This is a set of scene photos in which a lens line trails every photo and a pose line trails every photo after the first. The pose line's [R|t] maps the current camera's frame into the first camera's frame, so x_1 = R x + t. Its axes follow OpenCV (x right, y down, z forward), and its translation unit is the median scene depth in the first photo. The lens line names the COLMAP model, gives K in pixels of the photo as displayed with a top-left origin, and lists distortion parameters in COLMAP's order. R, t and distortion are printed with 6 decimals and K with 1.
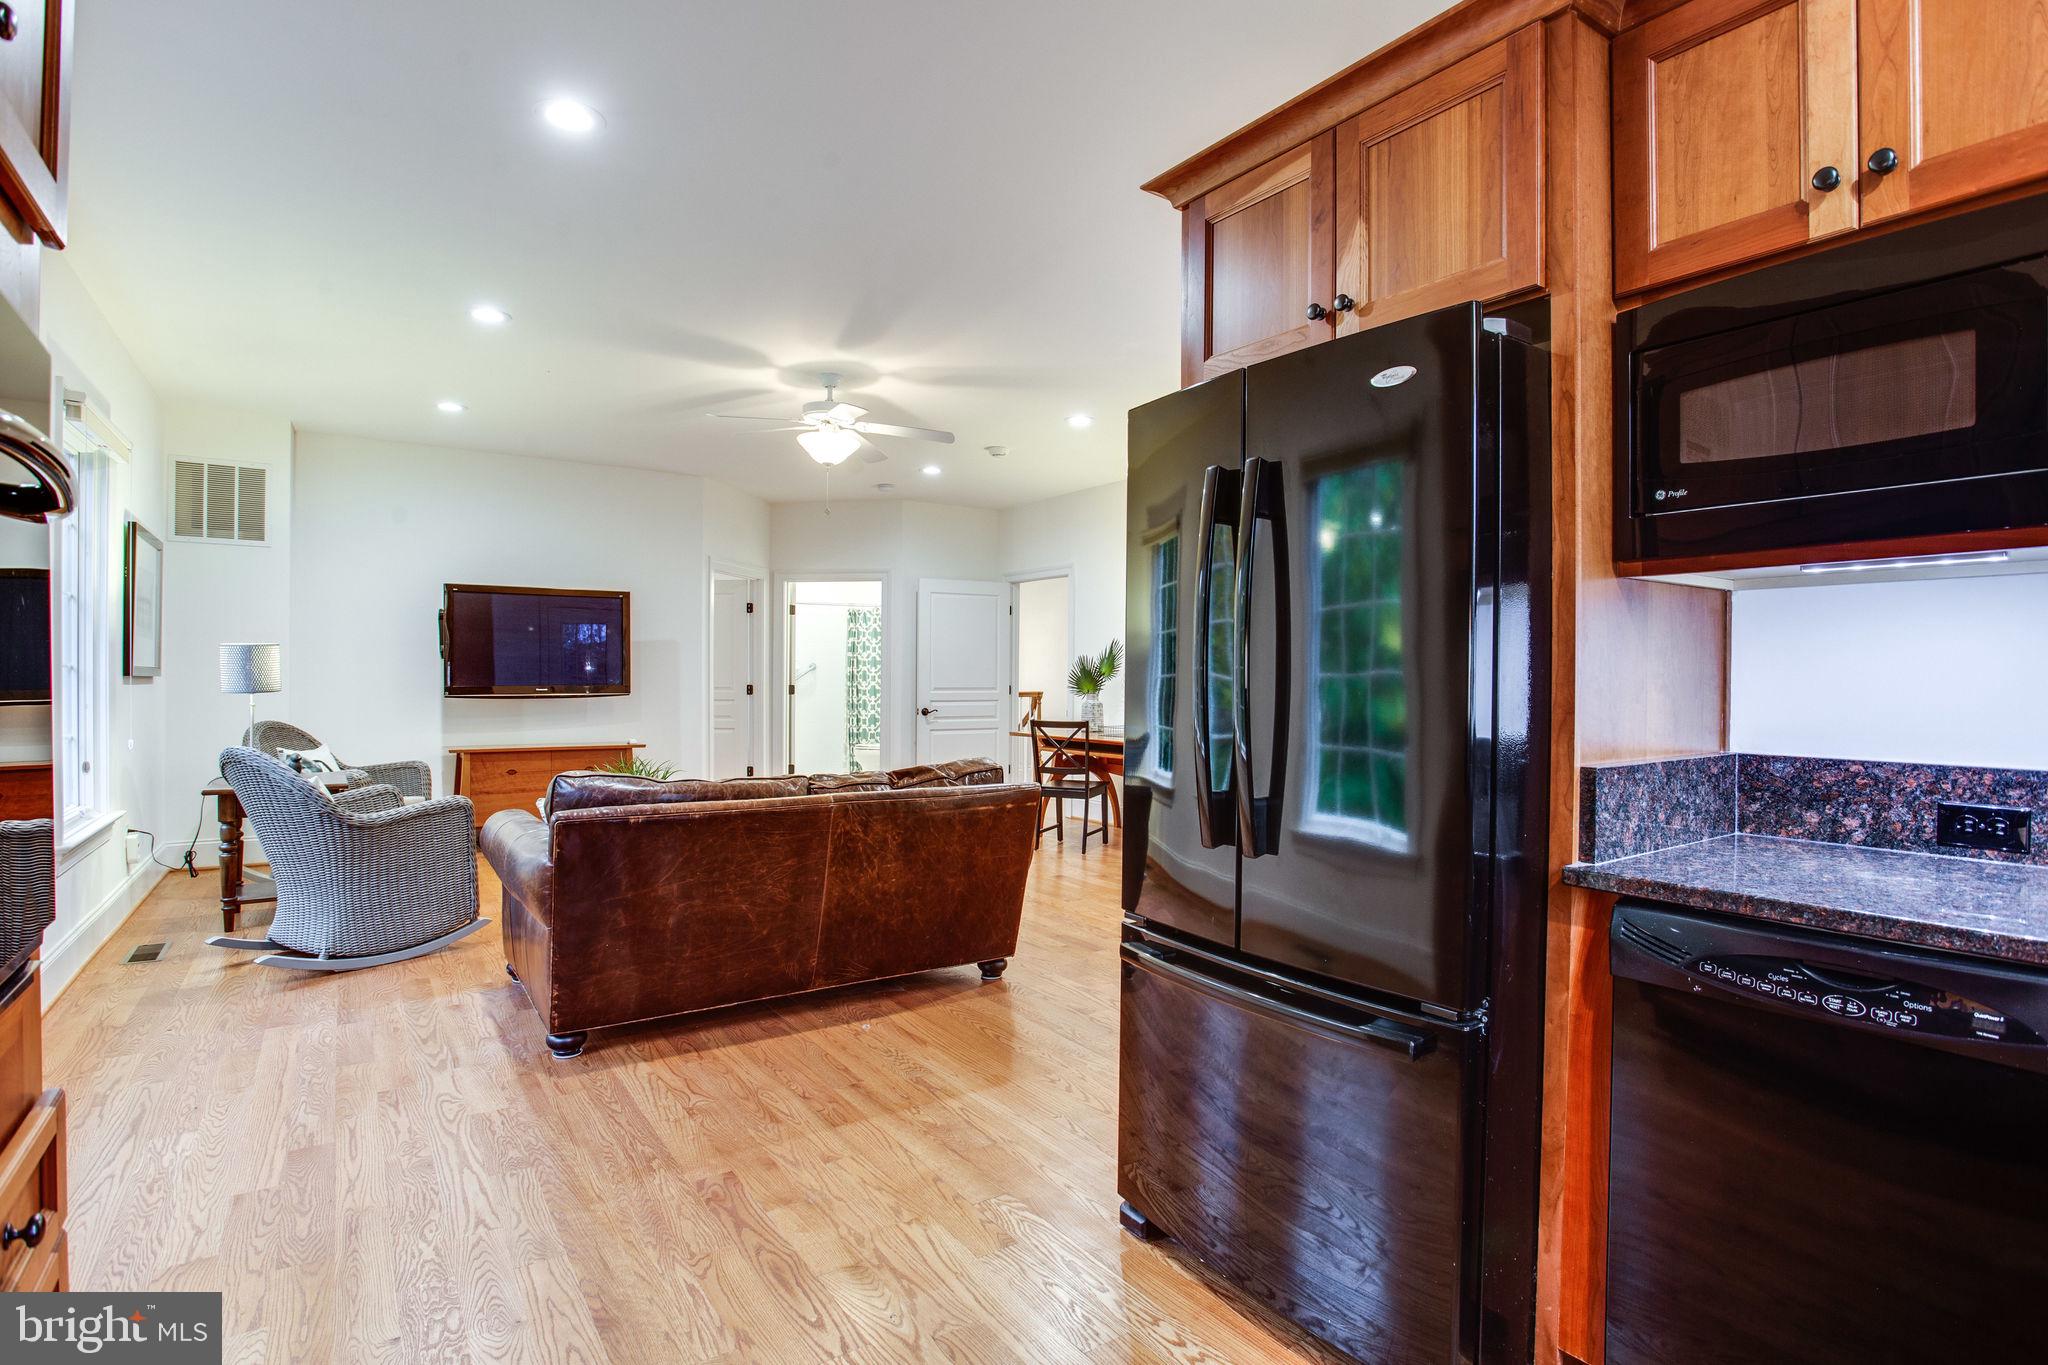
lens RADIAL K [[1013.7, 0, 1024.0], [0, 1013.7, 682.5], [0, 0, 1]] dist [-0.043560, 0.018312]
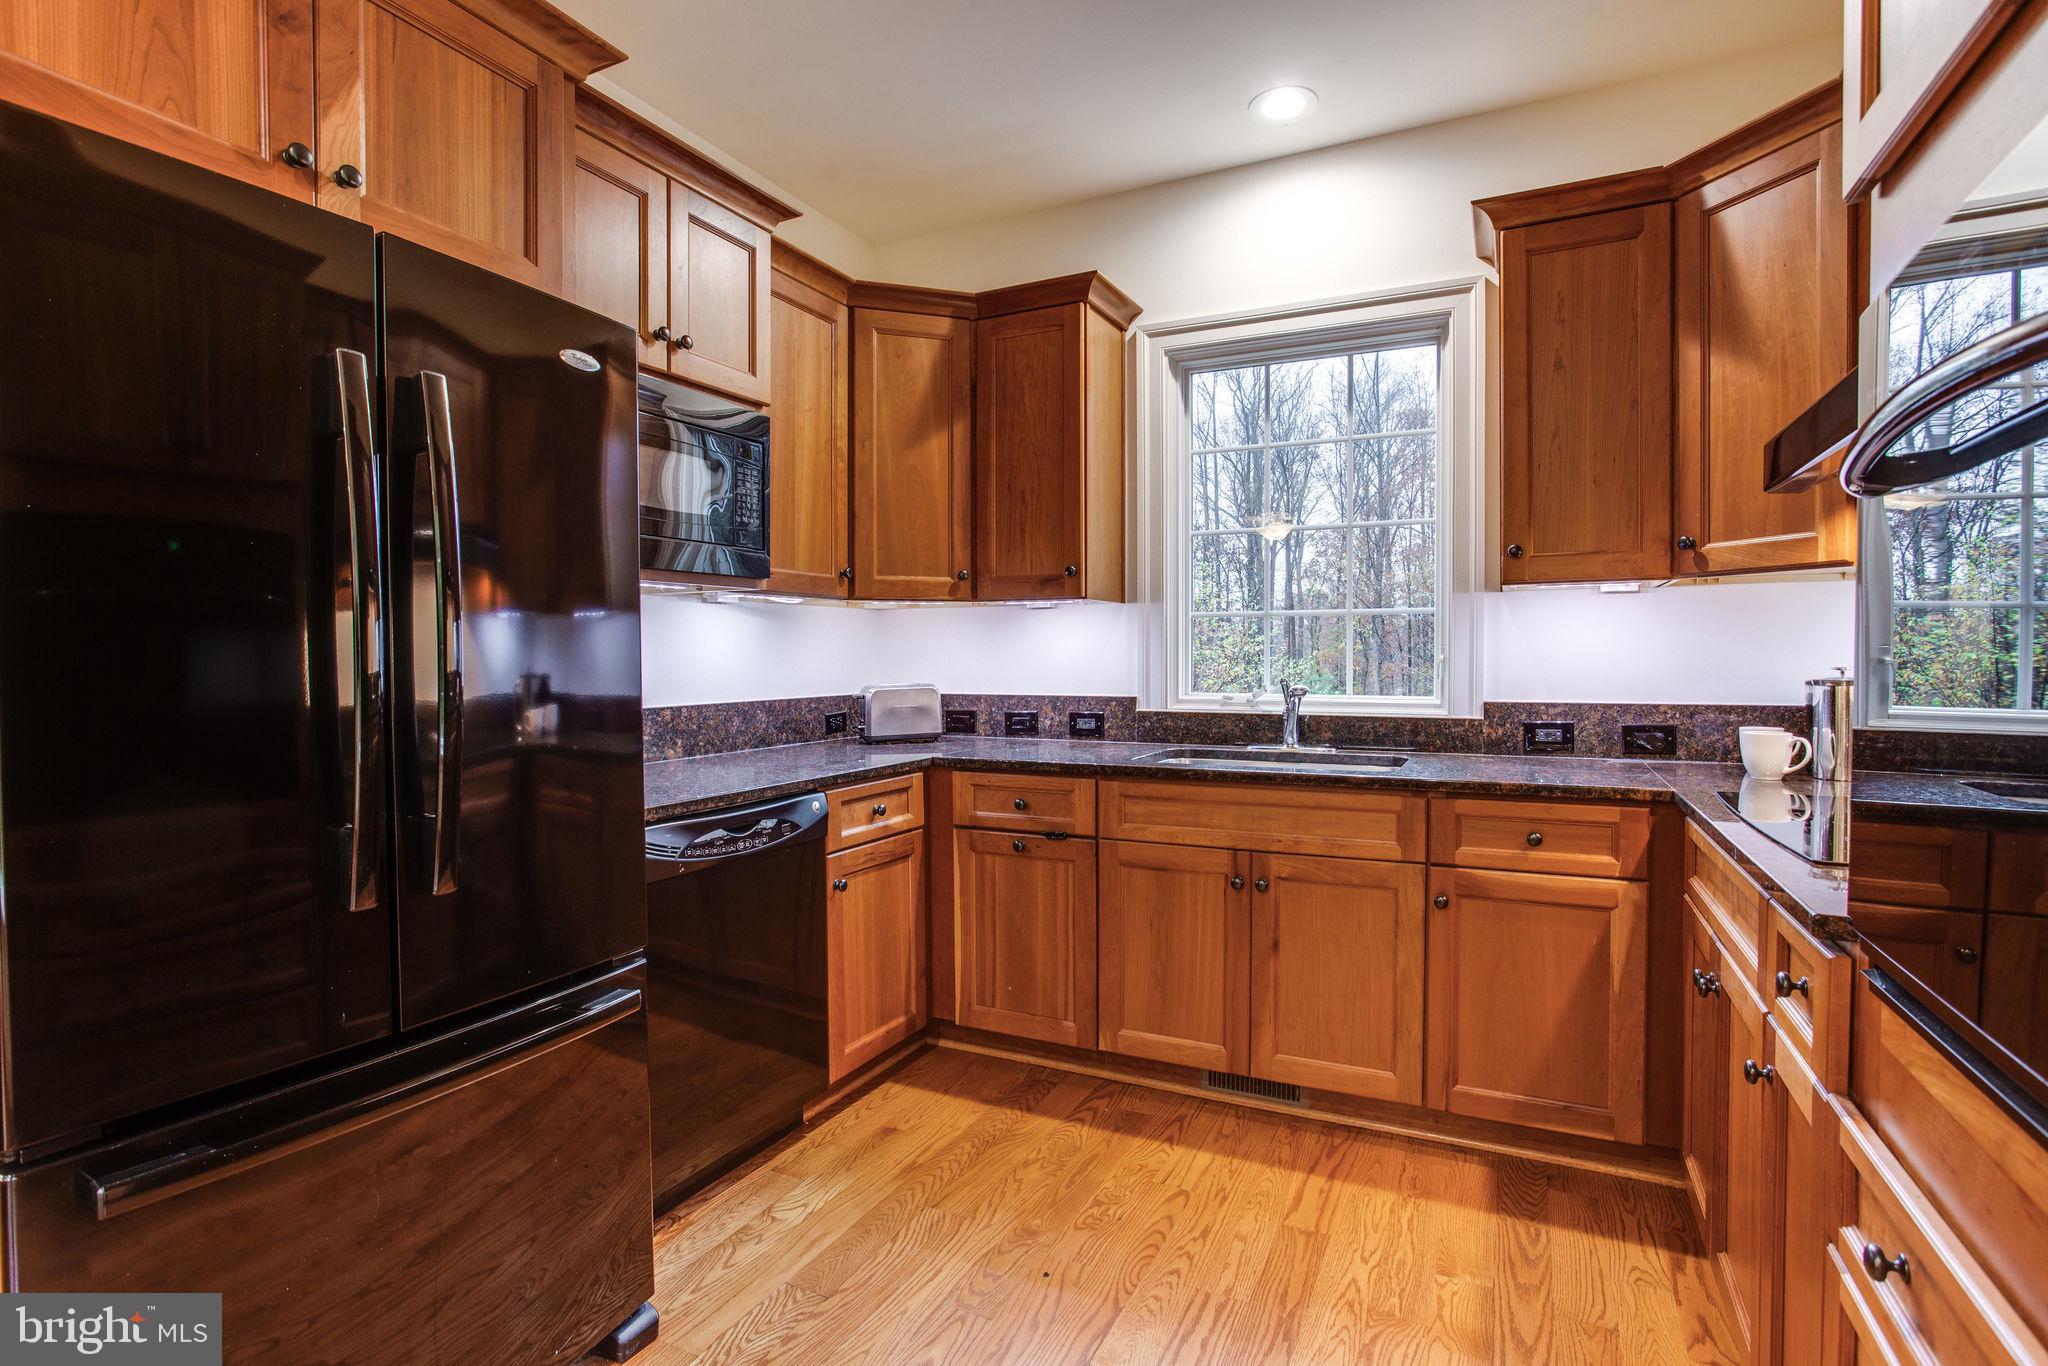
lens RADIAL K [[1013.7, 0, 1024.0], [0, 1013.7, 683.0], [0, 0, 1]] dist [-0.043560, 0.018312]
pose [[-0.498387, -0.026838, 0.866539, -0.699705], [0.006227, 0.999384, 0.034533, -0.012377], [-0.866932, 0.022606, -0.497913, 1.071472]]
